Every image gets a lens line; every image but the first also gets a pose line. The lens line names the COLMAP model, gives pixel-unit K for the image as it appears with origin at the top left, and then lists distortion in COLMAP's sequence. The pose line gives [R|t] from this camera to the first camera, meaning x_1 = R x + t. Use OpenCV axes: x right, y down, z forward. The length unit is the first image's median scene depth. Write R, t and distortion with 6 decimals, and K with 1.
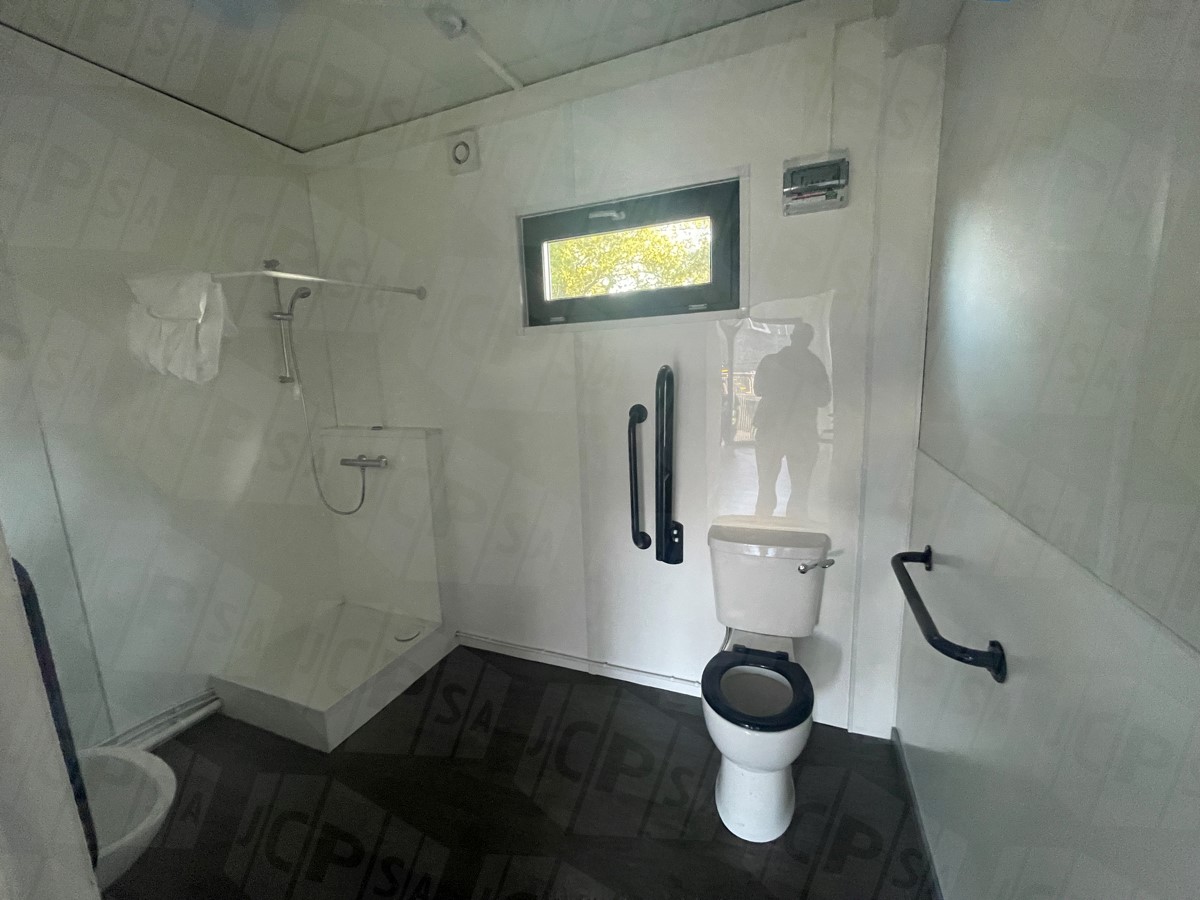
lens RADIAL K [[482.8, 0, 589.3], [0, 482.8, 448.6], [0, 0, 1]] dist [-0.001368, -0.000068]
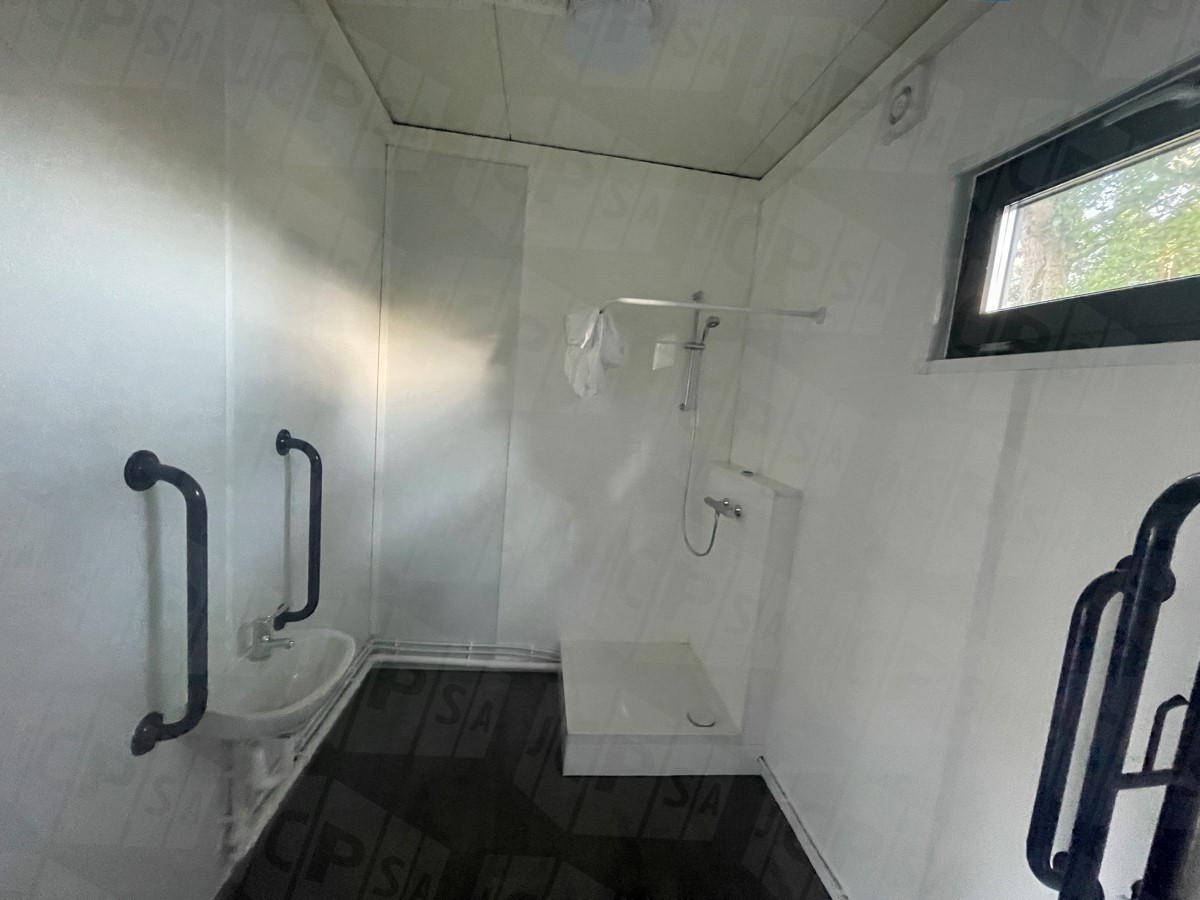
lens RADIAL K [[482.8, 0, 598.6], [0, 482.8, 451.1], [0, 0, 1]] dist [-0.001368, -0.000068]
pose [[0.476740, 0.180437, -0.860326, 0.198668], [-0.245577, 0.967077, 0.066742, -0.085133], [0.844044, 0.179458, 0.505355, 0.385175]]
